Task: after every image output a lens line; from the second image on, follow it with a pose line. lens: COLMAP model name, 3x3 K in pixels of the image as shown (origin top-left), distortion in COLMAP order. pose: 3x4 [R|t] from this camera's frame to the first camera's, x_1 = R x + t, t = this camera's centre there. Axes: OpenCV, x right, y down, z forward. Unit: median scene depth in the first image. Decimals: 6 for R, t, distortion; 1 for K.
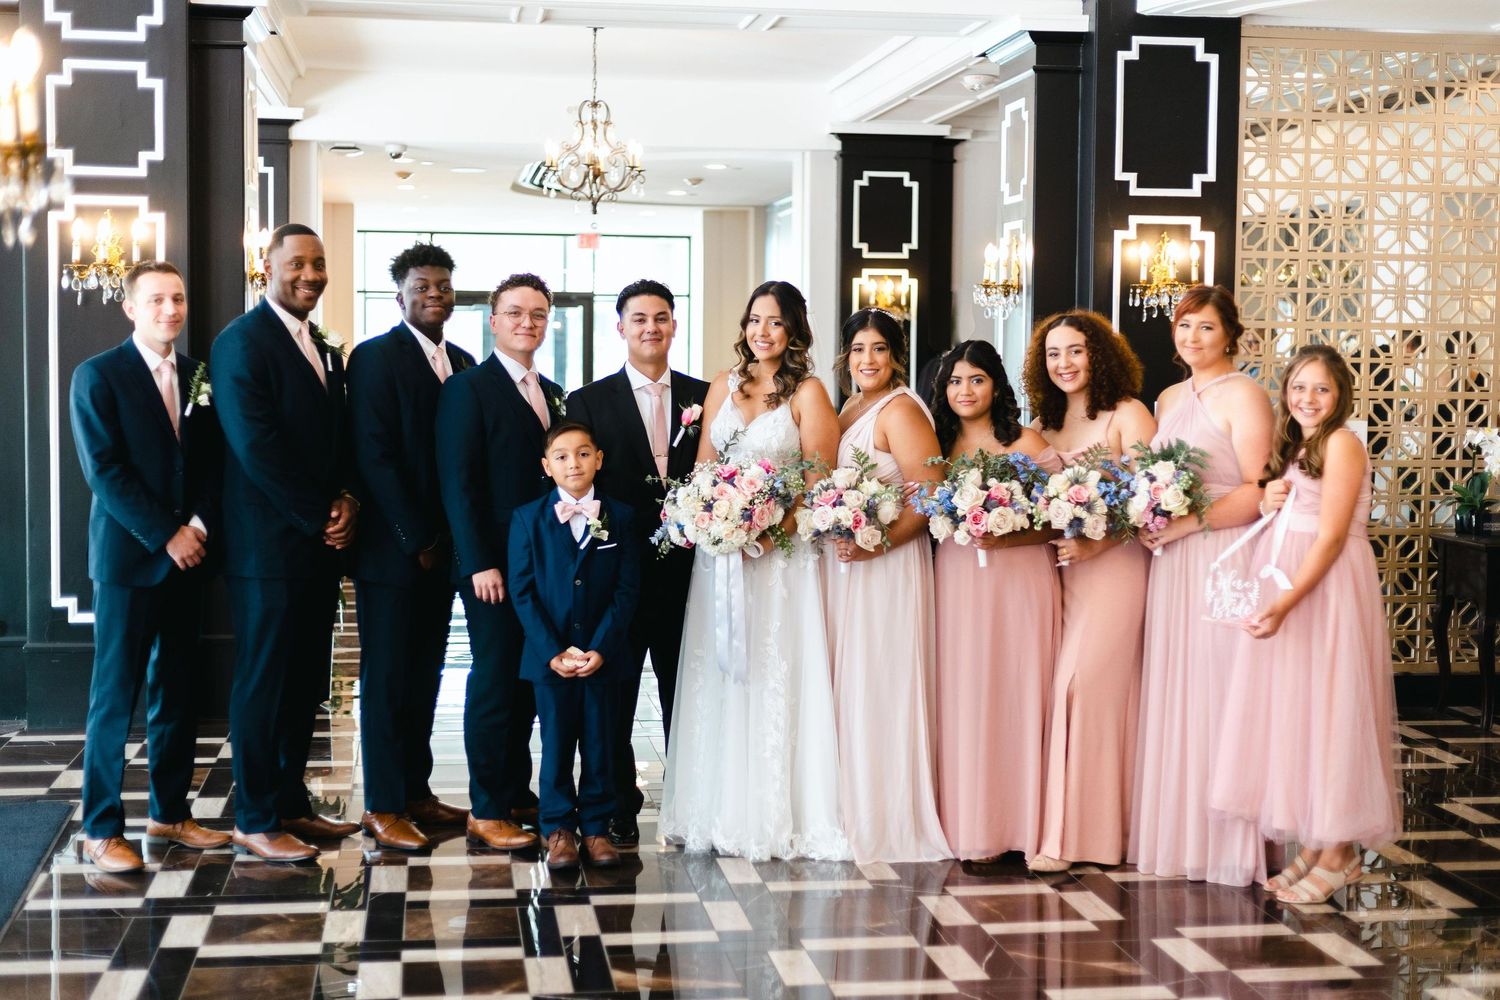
lens RADIAL K [[2186.4, 0, 738.3], [0, 2186.4, 492.0], [0, 0, 1]] dist [0.035466, 0.000000]
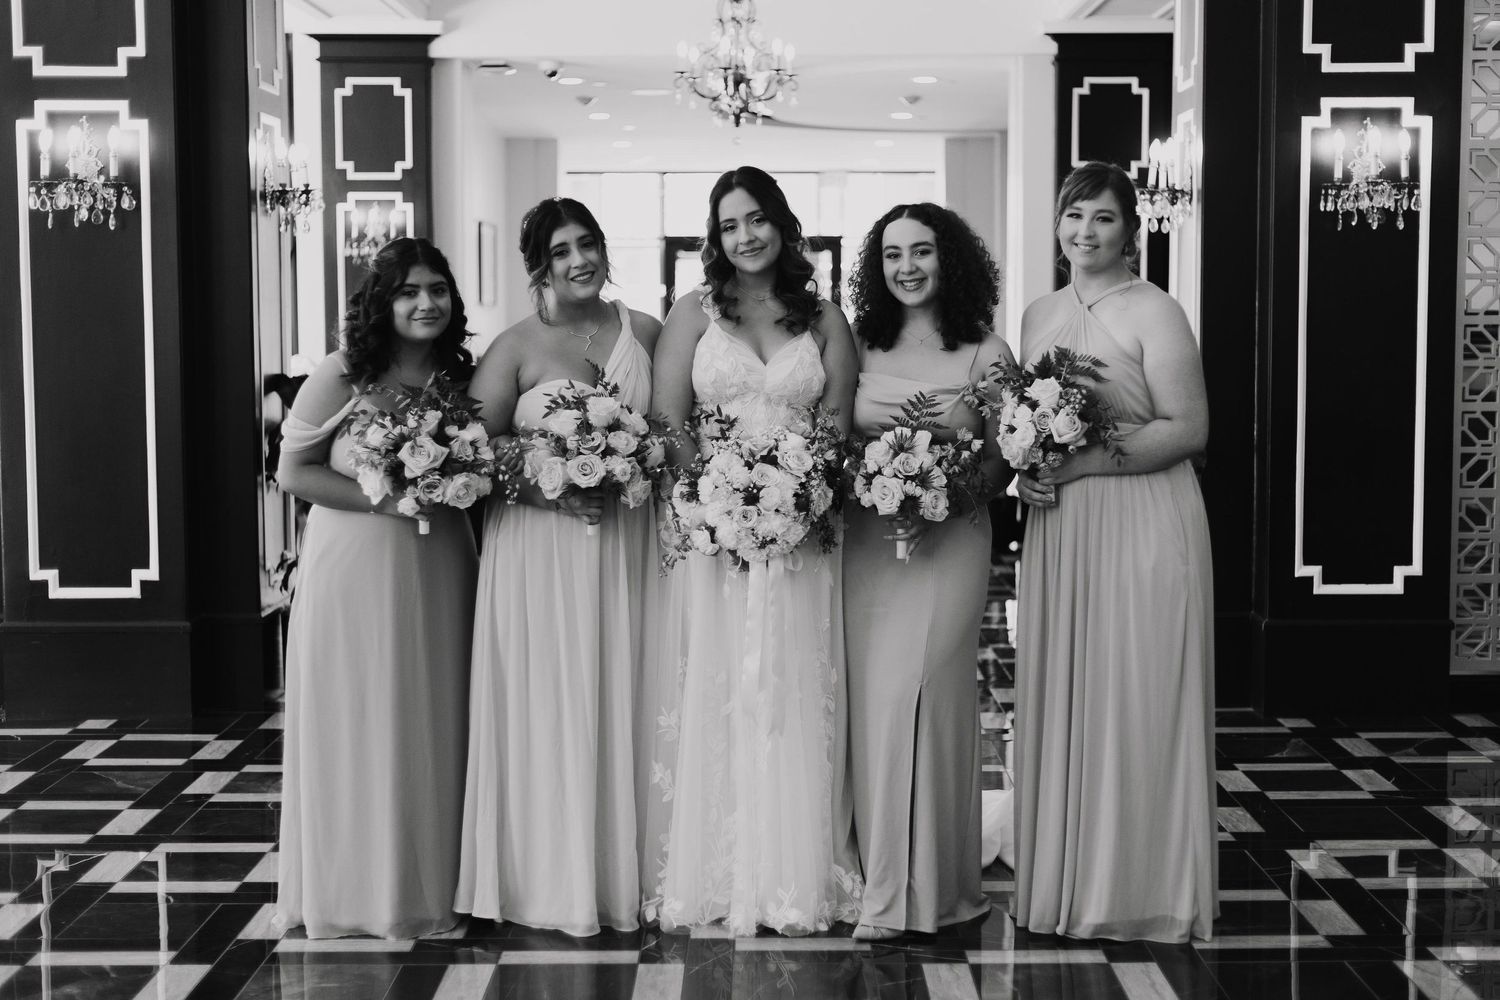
lens RADIAL K [[2269.3, 0, 755.1], [0, 2269.3, 500.1], [0, 0, 1]] dist [0.064351, 0.000000]
pose [[0.989727, 0.000377, -0.142968, 0.101663], [0.002498, 0.999798, 0.019927, 0.003992], [0.142947, -0.020080, 0.989527, 0.154253]]
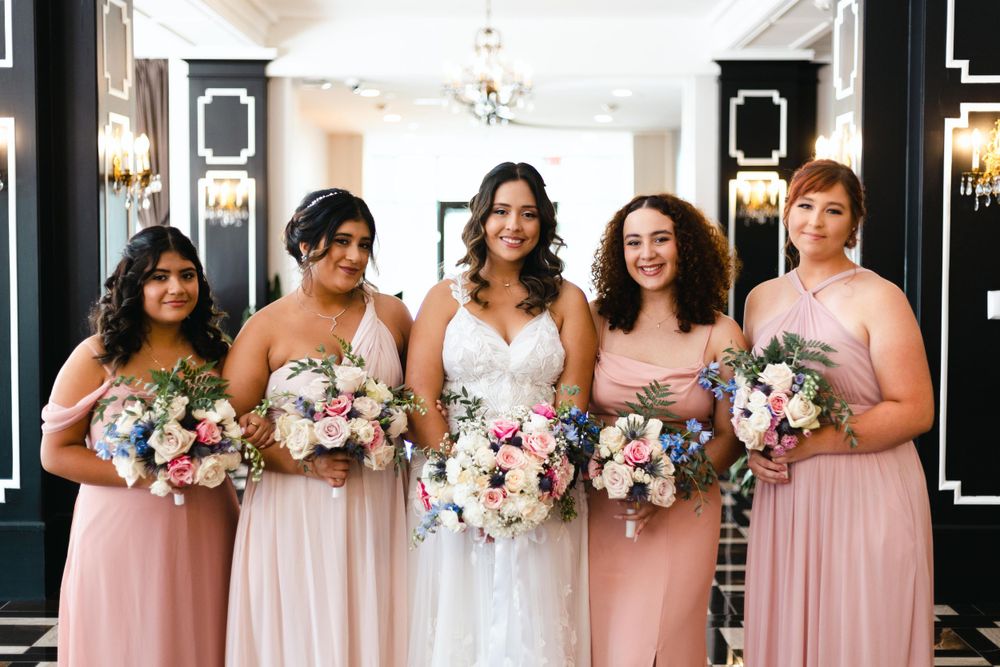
lens RADIAL K [[1457.6, 0, 483.2], [0, 1457.6, 310.8], [0, 0, 1]] dist [0.035466, 0.000000]
pose [[0.987914, 0.000122, -0.155006, 0.074250], [-0.002941, 0.999834, -0.017953, -0.021887], [0.154978, 0.018192, 0.987750, 0.344012]]
